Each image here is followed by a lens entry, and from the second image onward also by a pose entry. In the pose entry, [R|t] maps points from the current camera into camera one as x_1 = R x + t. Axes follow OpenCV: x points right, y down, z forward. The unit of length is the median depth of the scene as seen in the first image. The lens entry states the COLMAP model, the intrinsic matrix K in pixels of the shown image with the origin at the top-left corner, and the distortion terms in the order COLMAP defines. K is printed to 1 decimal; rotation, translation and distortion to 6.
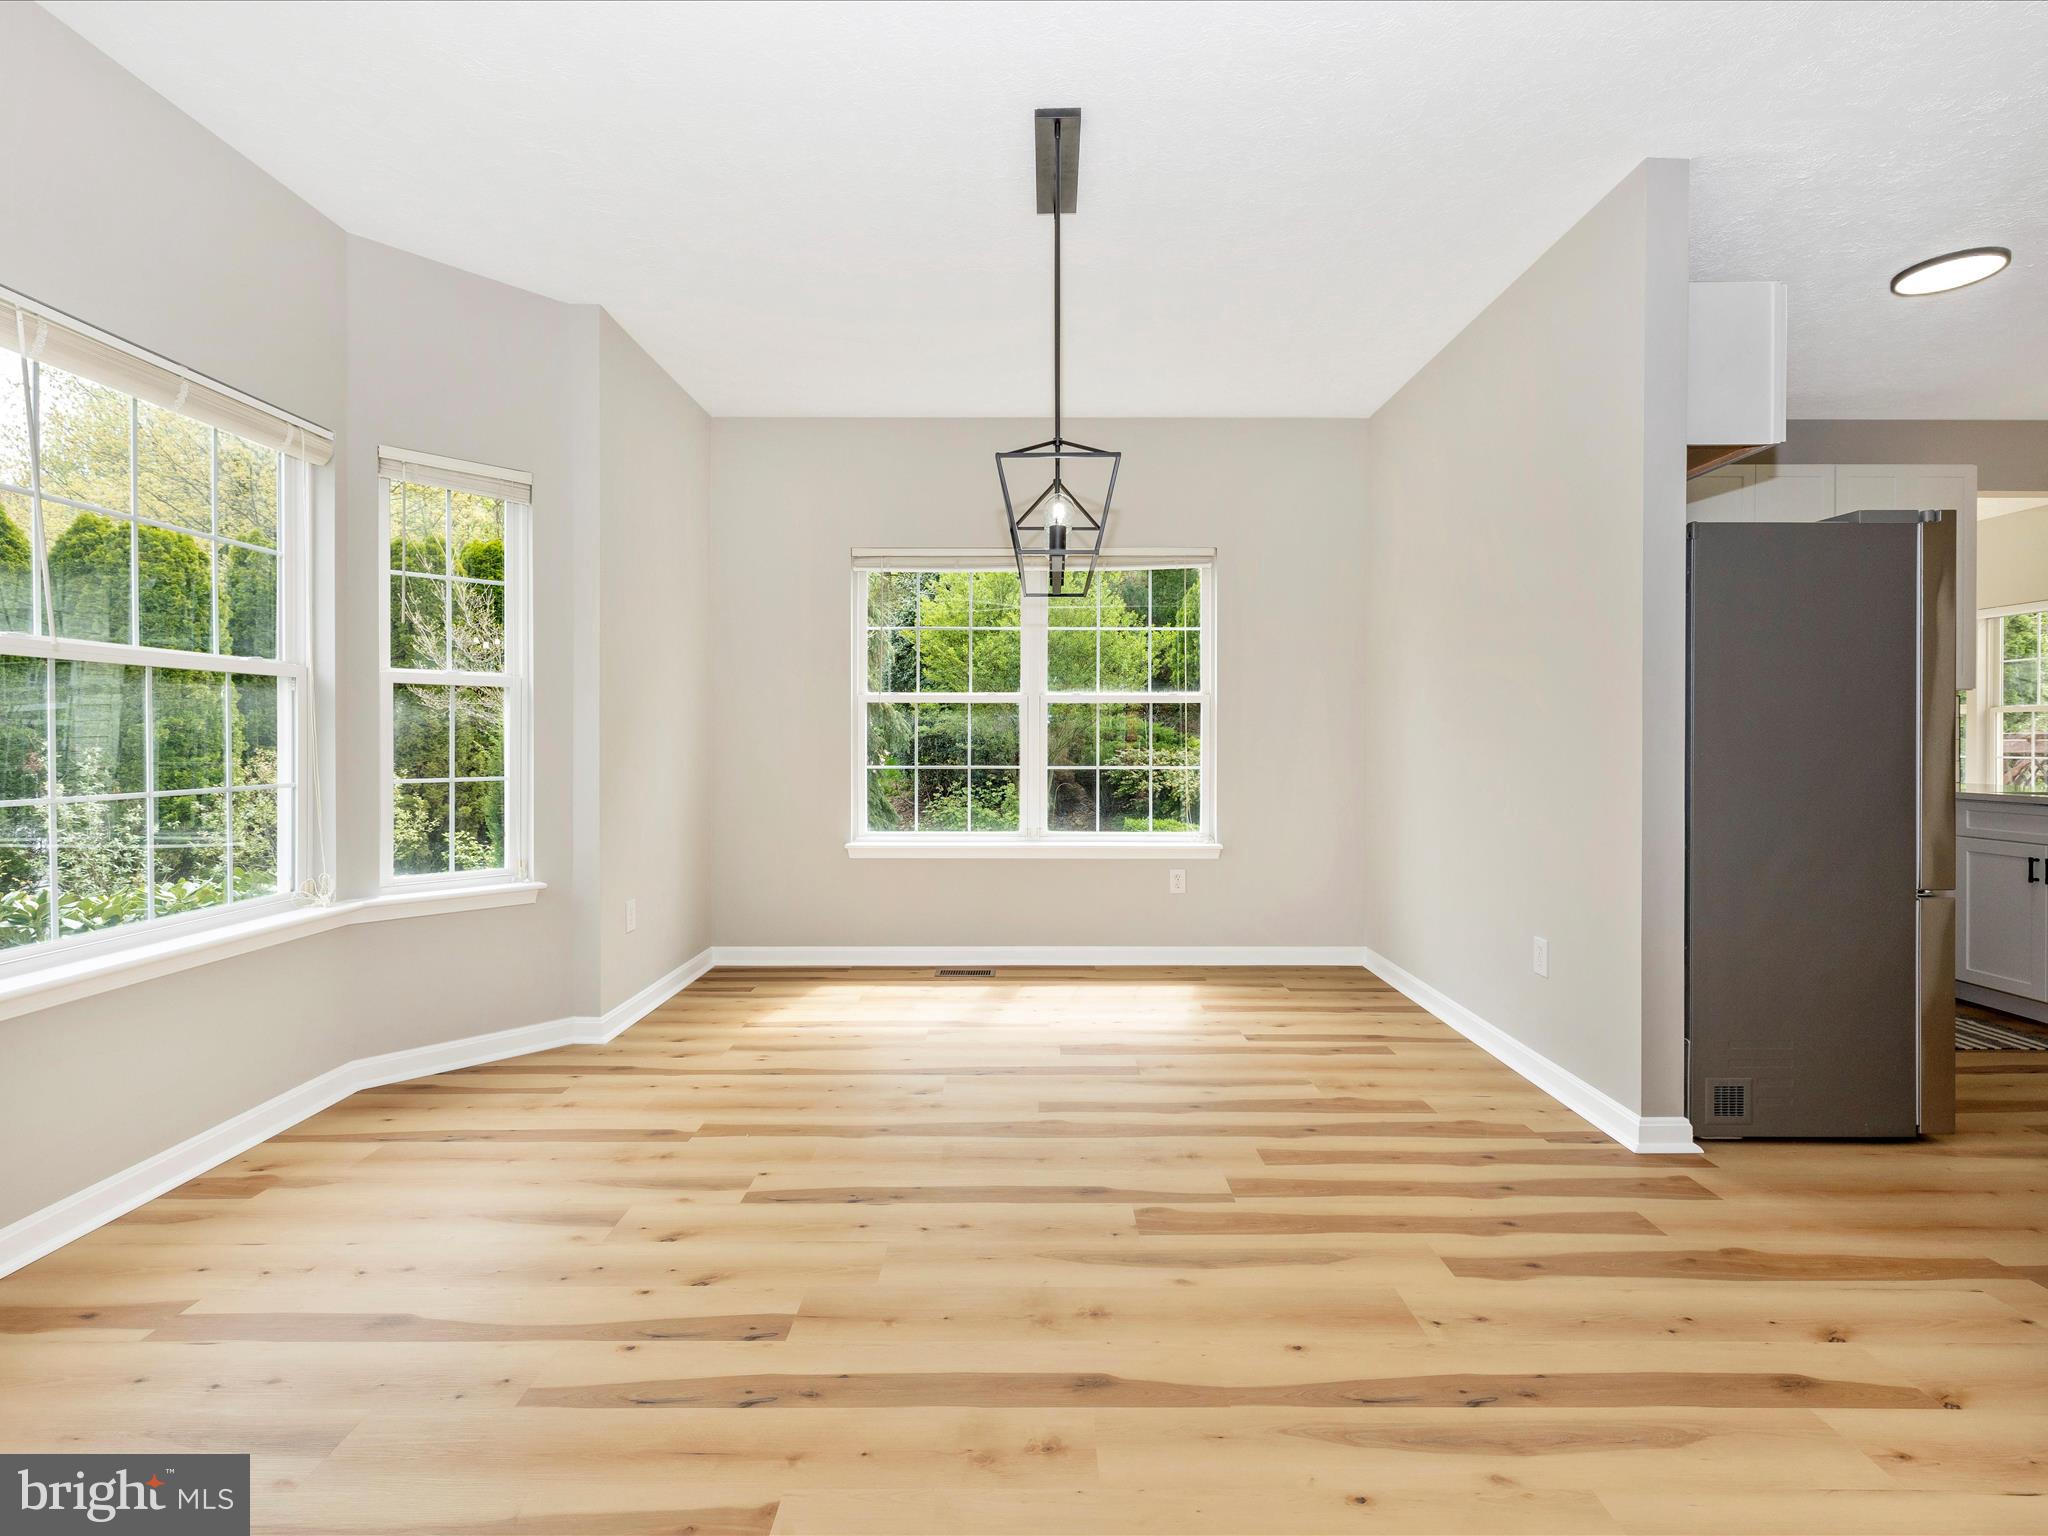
lens RADIAL K [[961.3, 0, 1033.7], [0, 961.3, 758.1], [0, 0, 1]] dist [-0.002318, 0.001077]
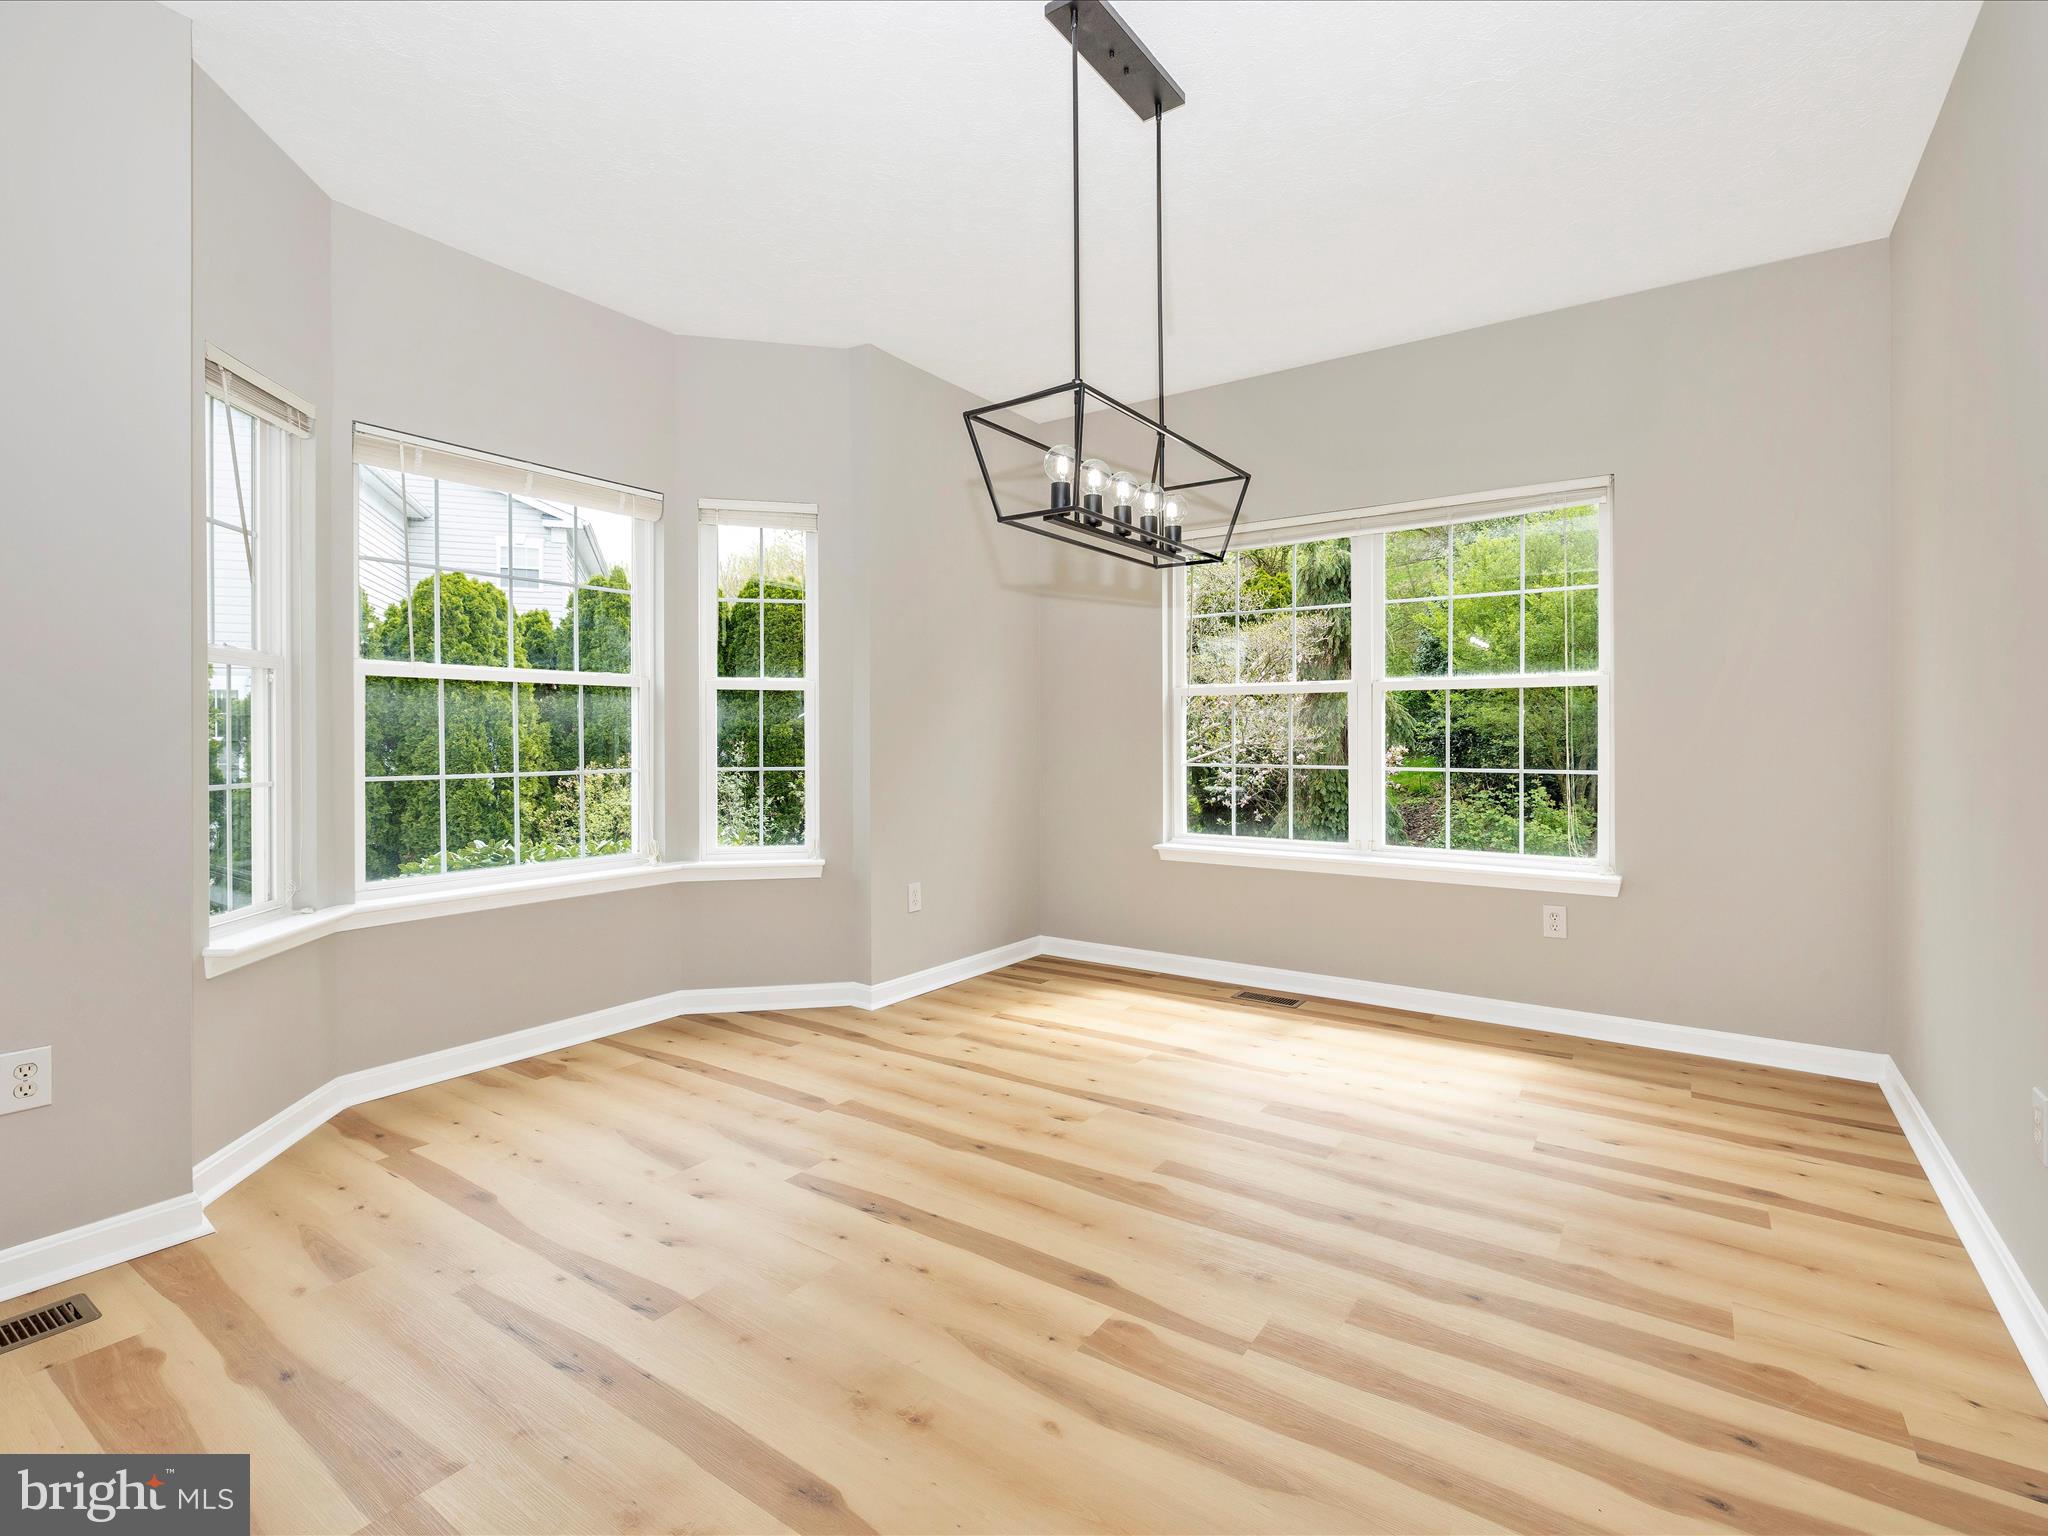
lens RADIAL K [[961.3, 0, 1022.1], [0, 961.3, 749.4], [0, 0, 1]] dist [-0.002318, 0.001077]
pose [[0.820860, 0.008020, -0.571073, 0.357131], [-0.010376, 0.999946, -0.000872, -0.004309], [0.571035, 0.006641, 0.820899, 0.208707]]
